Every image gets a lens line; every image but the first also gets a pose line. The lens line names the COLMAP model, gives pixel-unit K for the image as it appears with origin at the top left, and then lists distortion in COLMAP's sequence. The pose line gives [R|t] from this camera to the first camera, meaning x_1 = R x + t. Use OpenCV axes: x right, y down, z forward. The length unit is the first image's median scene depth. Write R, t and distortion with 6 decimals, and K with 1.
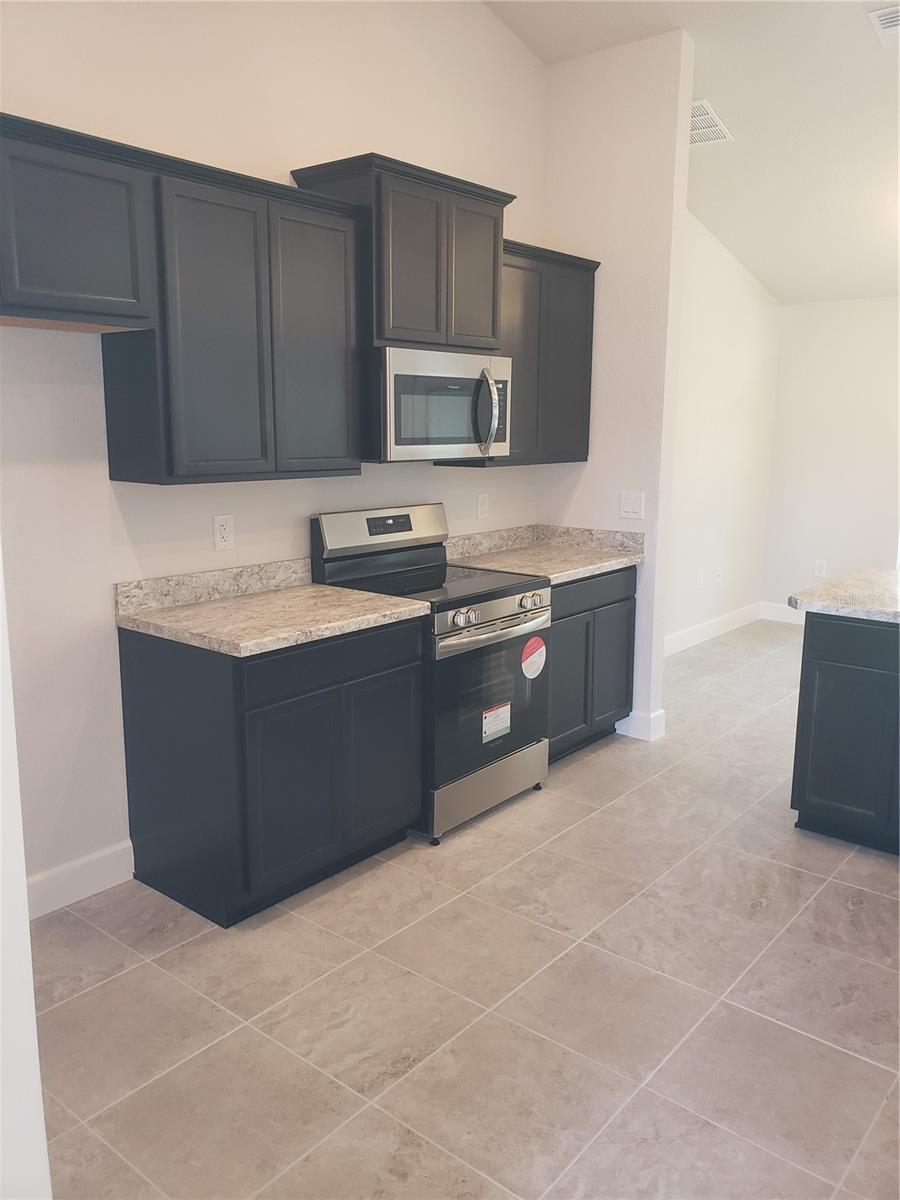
lens RADIAL K [[945.2, 0, 450.0], [0, 945.2, 600.0], [0, 0, 1]] dist [0.027887, 0.004239]
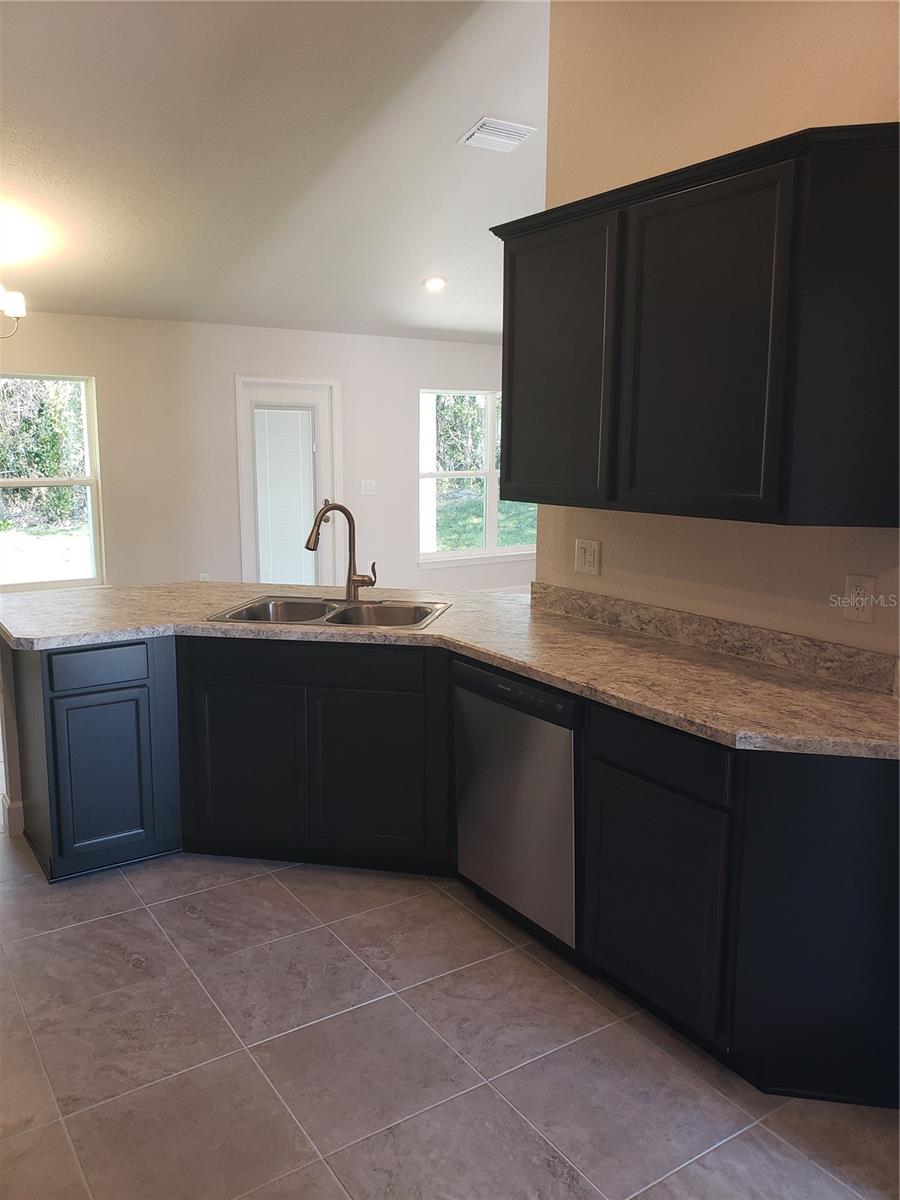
lens RADIAL K [[945.2, 0, 450.0], [0, 945.2, 600.0], [0, 0, 1]] dist [0.027887, 0.004239]
pose [[0.272846, -0.159438, 0.948754, -0.437676], [0.172365, 0.978316, 0.114836, -0.080390], [-0.946491, 0.132200, 0.294411, 0.426335]]
